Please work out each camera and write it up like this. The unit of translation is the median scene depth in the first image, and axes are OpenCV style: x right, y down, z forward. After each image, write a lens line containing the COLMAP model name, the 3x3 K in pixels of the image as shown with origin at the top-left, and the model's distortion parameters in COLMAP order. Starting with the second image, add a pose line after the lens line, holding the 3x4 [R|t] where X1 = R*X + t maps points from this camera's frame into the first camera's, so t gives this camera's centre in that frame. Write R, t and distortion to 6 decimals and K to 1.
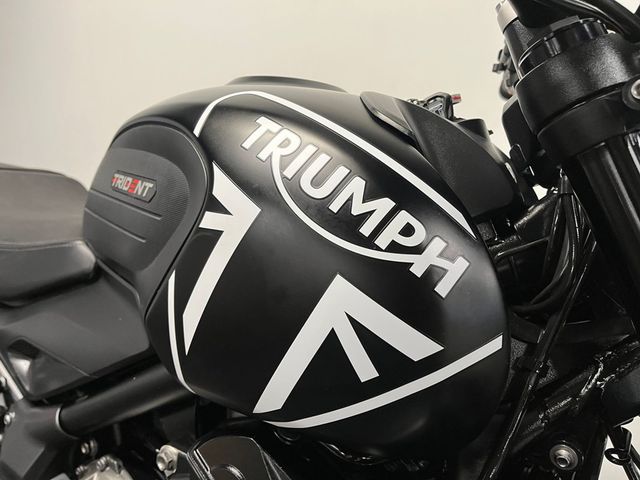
lens RADIAL K [[491.0, 0, 324.3], [0, 491.0, 241.3], [0, 0, 1]] dist [0.076273, -0.110657]
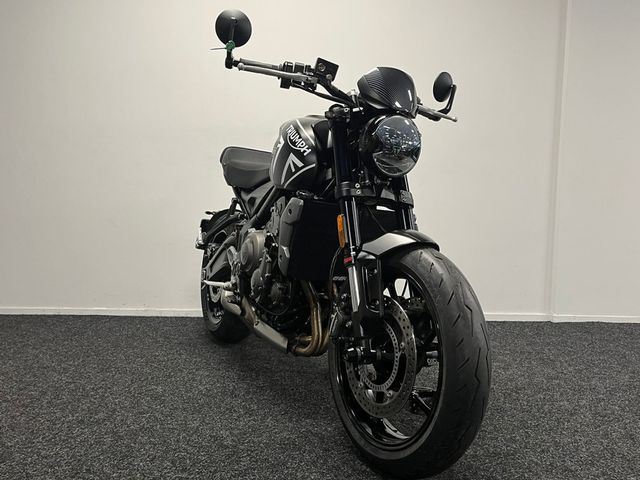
lens RADIAL K [[566.3, 0, 320.2], [0, 566.3, 242.8], [0, 0, 1]] dist [0.065755, -0.005366]
pose [[0.877636, 0.077765, -0.472978, 3.043223], [-0.106033, 0.993803, -0.033352, 1.119717], [0.467453, 0.079422, 0.880443, -3.891759]]
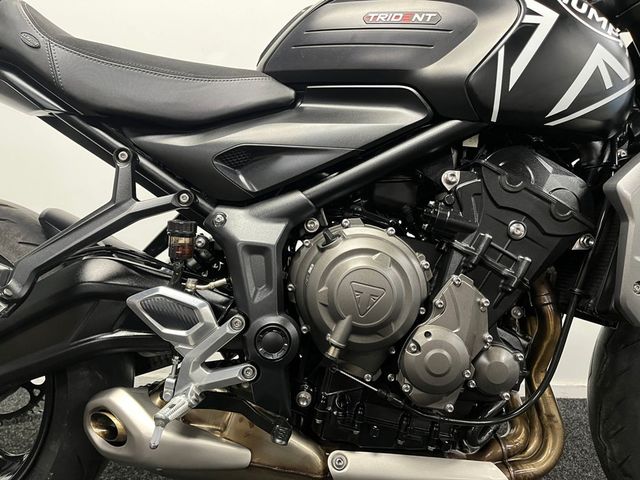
lens RADIAL K [[491.0, 0, 324.3], [0, 491.0, 241.3], [0, 0, 1]] dist [0.076273, -0.110657]
pose [[0.835445, -0.009606, 0.549490, -2.174987], [0.044579, 0.997737, -0.050336, 0.981658], [-0.547763, 0.066549, 0.833983, -0.181348]]
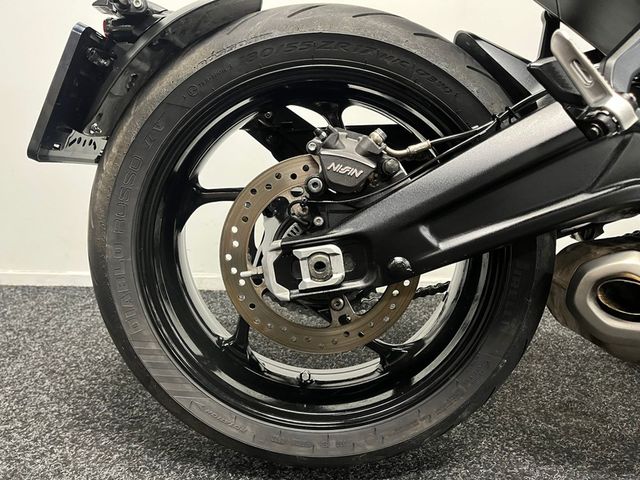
lens RADIAL K [[491.0, 0, 324.3], [0, 491.0, 241.3], [0, 0, 1]] dist [0.076273, -0.110657]
pose [[0.812609, -0.082736, 0.576907, -3.701237], [0.039344, 0.995402, 0.087336, 1.276726], [-0.581480, -0.048272, 0.812127, 1.554741]]
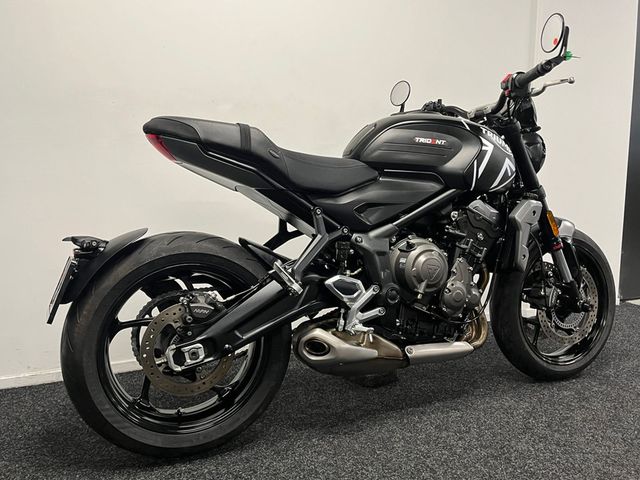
lens RADIAL K [[566.3, 0, 320.2], [0, 566.3, 242.8], [0, 0, 1]] dist [0.065755, -0.005366]
pose [[0.522297, -0.083281, 0.848687, -6.159992], [0.111324, 0.993362, 0.028967, 0.562664], [-0.845466, 0.079350, 0.528101, -0.526654]]
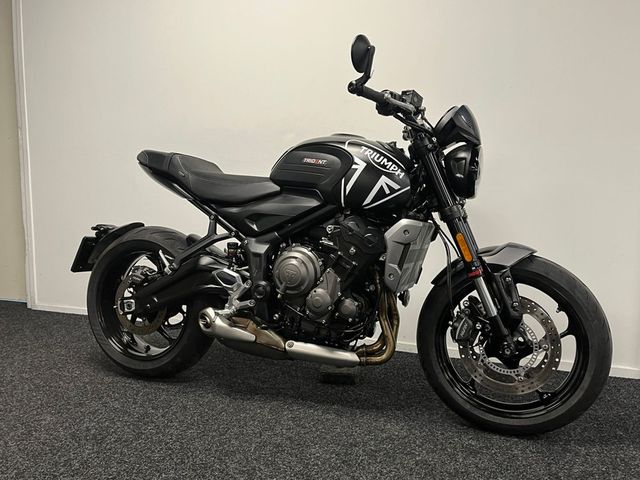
lens RADIAL K [[566.3, 0, 320.2], [0, 566.3, 242.8], [0, 0, 1]] dist [0.065755, -0.005366]
pose [[0.972351, 0.011816, 0.233225, -2.013312], [-0.000700, 0.998862, -0.047689, 1.064379], [-0.233523, 0.046207, 0.971253, -4.732817]]
